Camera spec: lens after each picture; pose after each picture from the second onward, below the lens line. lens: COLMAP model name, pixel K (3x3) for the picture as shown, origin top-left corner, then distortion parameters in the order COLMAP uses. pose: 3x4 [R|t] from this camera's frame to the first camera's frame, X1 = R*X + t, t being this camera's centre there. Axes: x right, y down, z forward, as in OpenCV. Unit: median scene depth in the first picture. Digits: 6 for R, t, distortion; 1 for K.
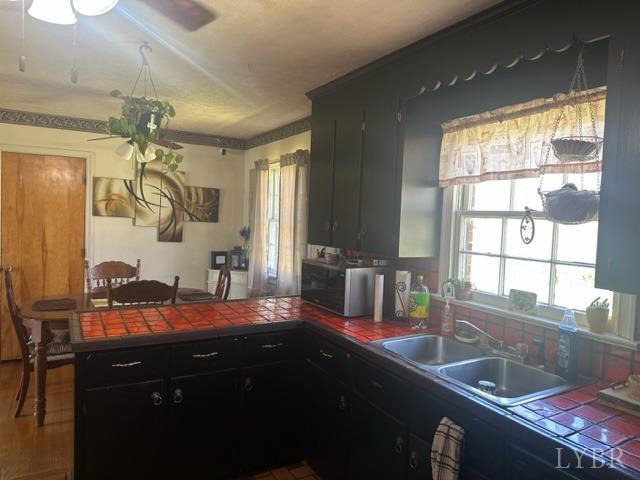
lens RADIAL K [[446.4, 0, 319.5], [0, 446.4, 235.4], [0, 0, 1]] dist [0.082005, -0.124697]
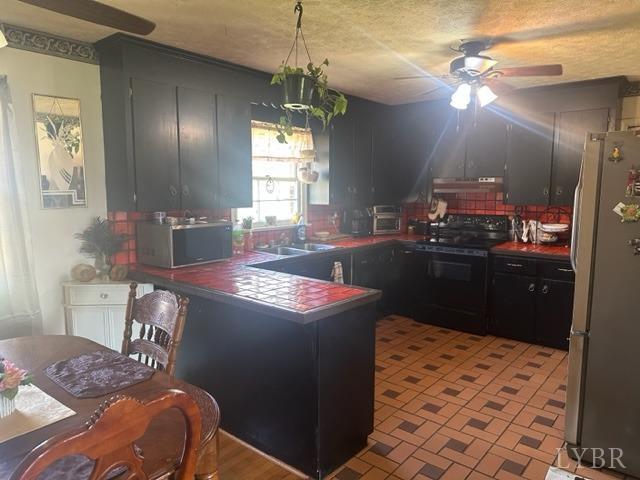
lens RADIAL K [[445.2, 0, 318.7], [0, 445.2, 238.2], [0, 0, 1]] dist [0.111380, -0.165093]
pose [[-0.348224, -0.144848, 0.926153, -0.749446], [0.022529, 0.986411, 0.162743, -0.050978], [-0.937141, 0.077536, -0.340229, 0.733363]]
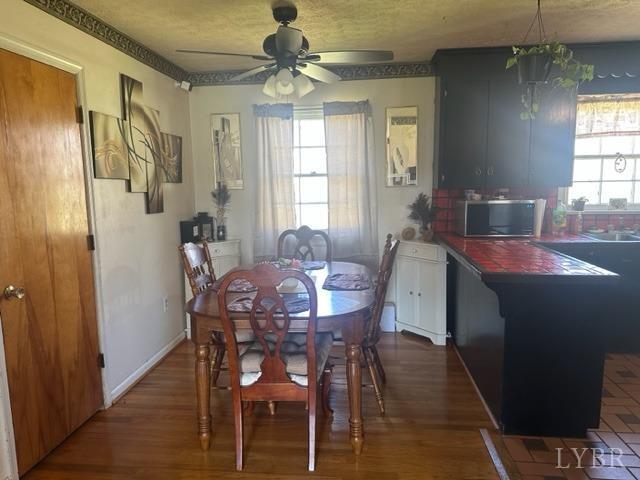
lens RADIAL K [[449.6, 0, 319.5], [0, 449.6, 235.9], [0, 0, 1]] dist [0.036173, -0.037748]
pose [[0.582915, -0.144075, 0.799658, -0.854296], [0.073331, 0.989466, 0.124818, -0.022035], [-0.809218, -0.014119, 0.587339, 0.440680]]
